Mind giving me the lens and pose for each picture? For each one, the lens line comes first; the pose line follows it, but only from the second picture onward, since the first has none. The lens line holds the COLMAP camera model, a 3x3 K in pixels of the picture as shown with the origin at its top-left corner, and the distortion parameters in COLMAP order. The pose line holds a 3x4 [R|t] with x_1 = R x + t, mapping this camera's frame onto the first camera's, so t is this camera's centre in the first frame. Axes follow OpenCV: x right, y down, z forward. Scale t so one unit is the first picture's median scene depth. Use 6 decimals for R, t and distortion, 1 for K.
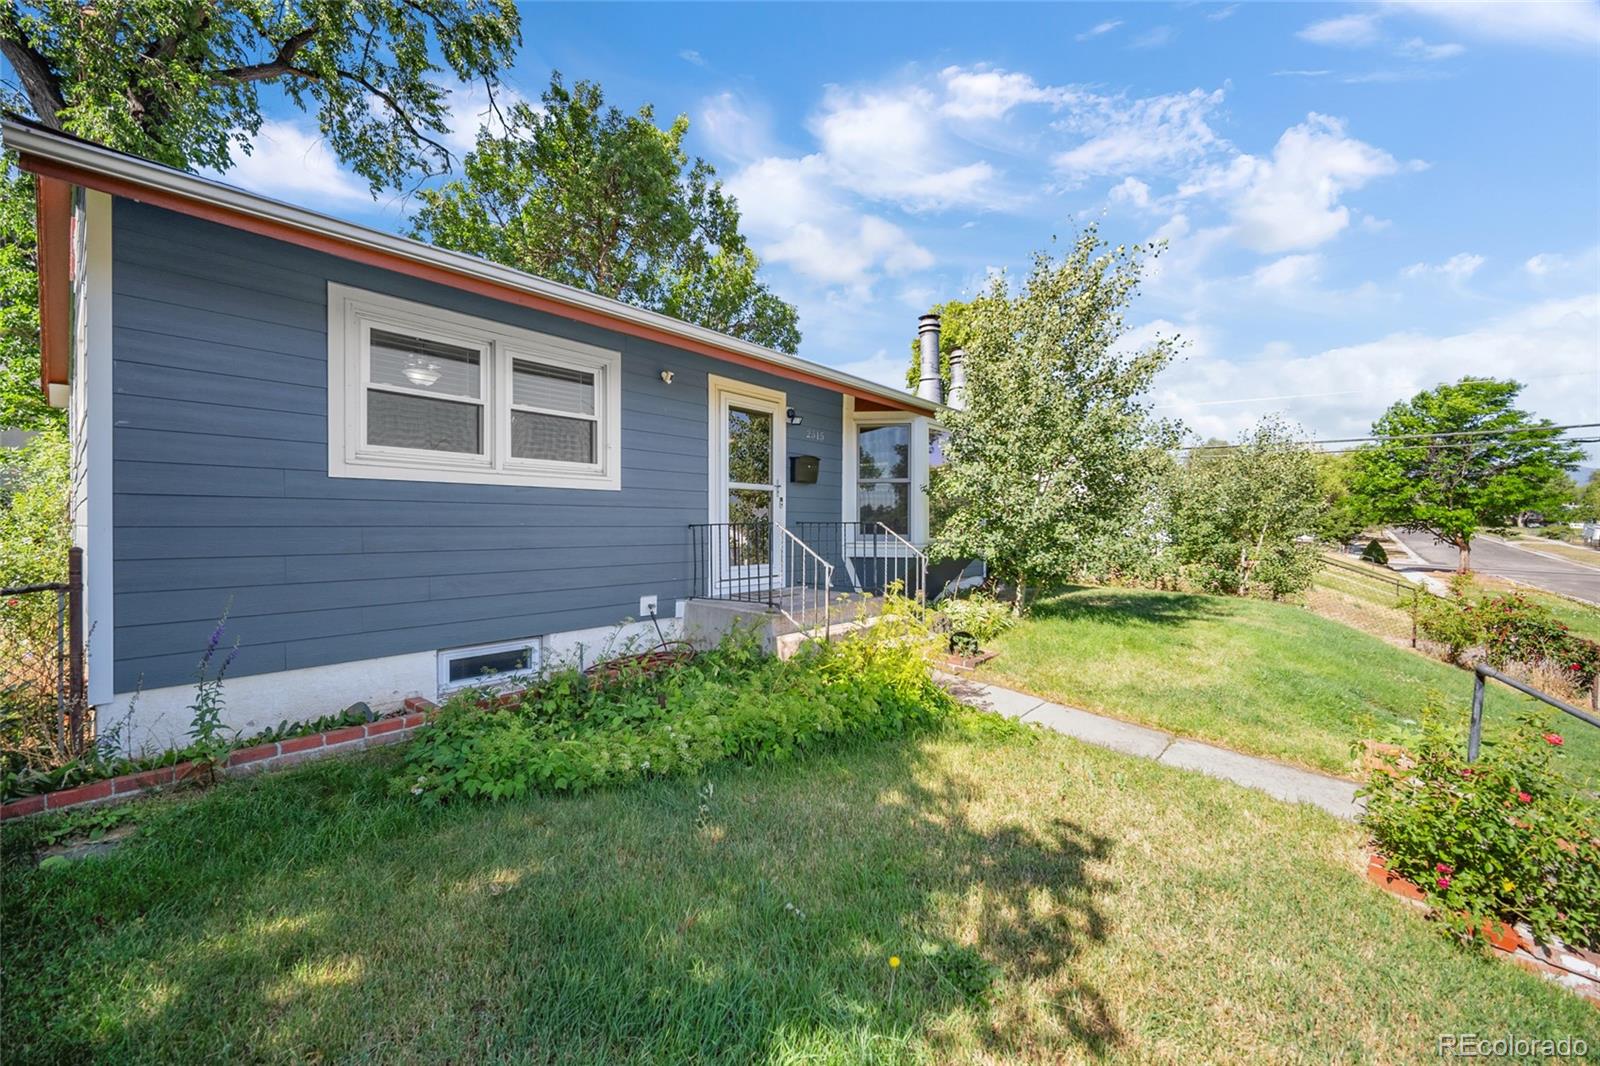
lens RADIAL K [[627.4, 0, 804.3], [0, 627.4, 531.0], [0, 0, 1]] dist [0.000545, 0.000409]
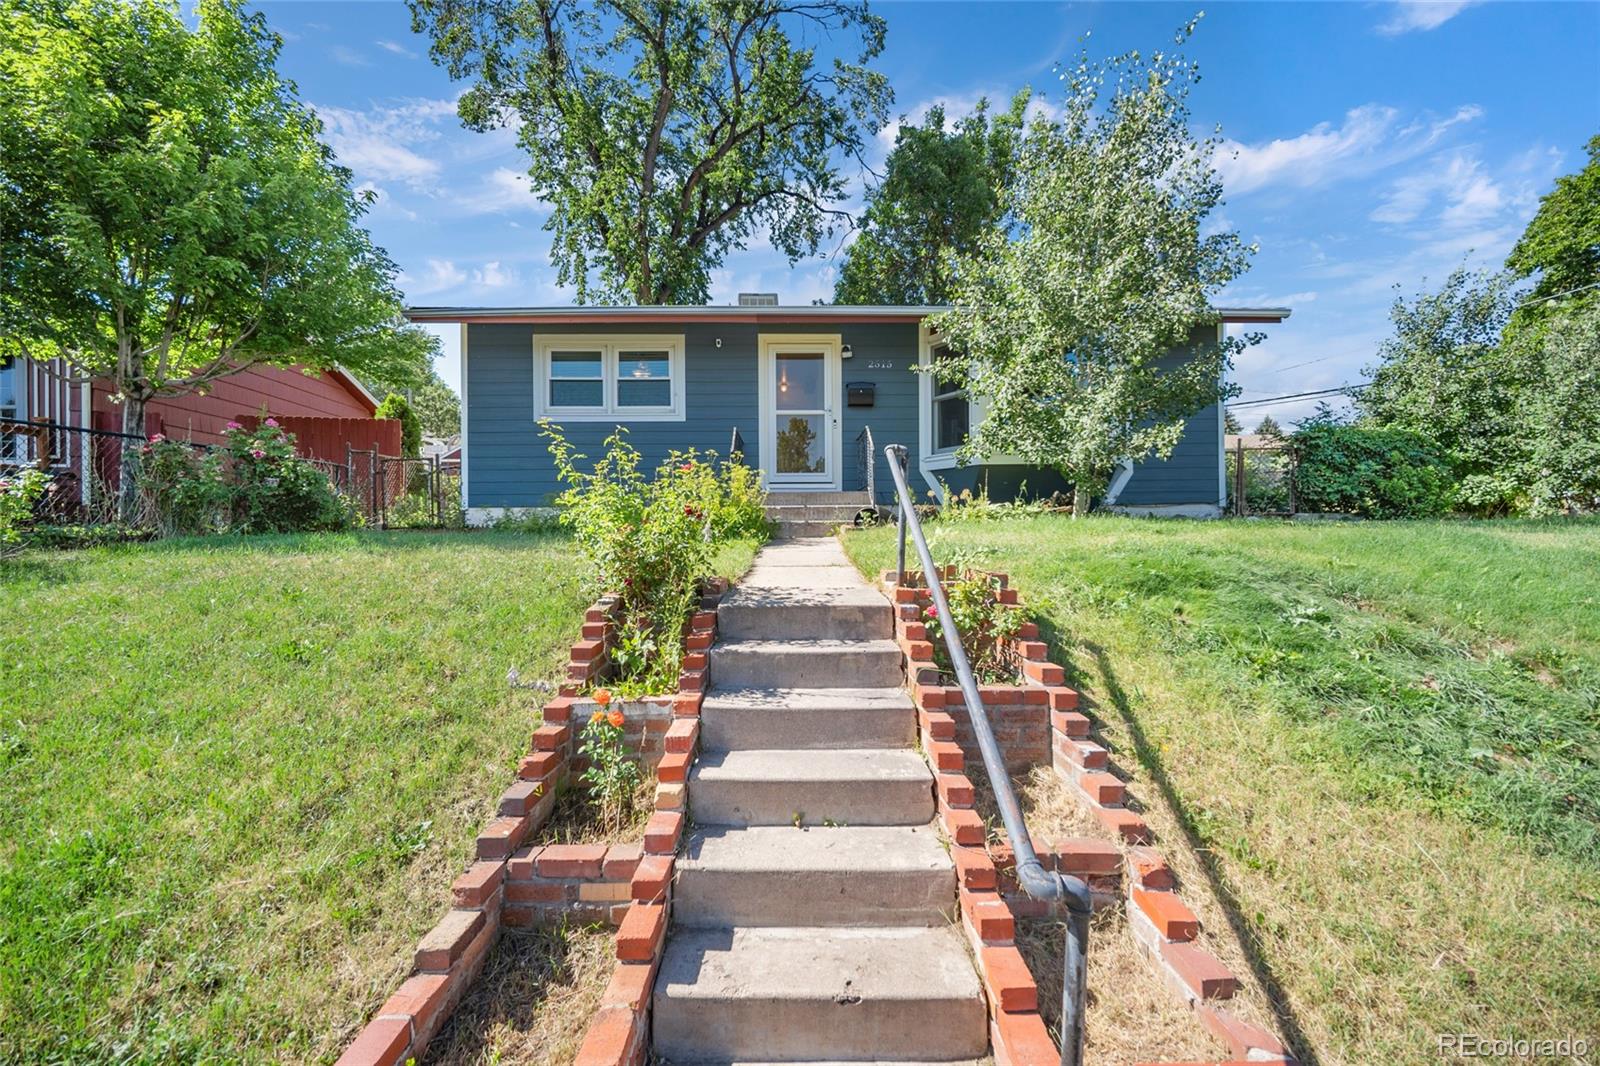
lens RADIAL K [[627.4, 0, 804.3], [0, 627.4, 531.0], [0, 0, 1]] dist [0.000545, 0.000409]
pose [[0.645167, -0.001506, -0.764040, 1.119230], [-0.000682, 0.999997, -0.002547, 0.217775], [0.764041, 0.002164, 0.645164, 0.205724]]
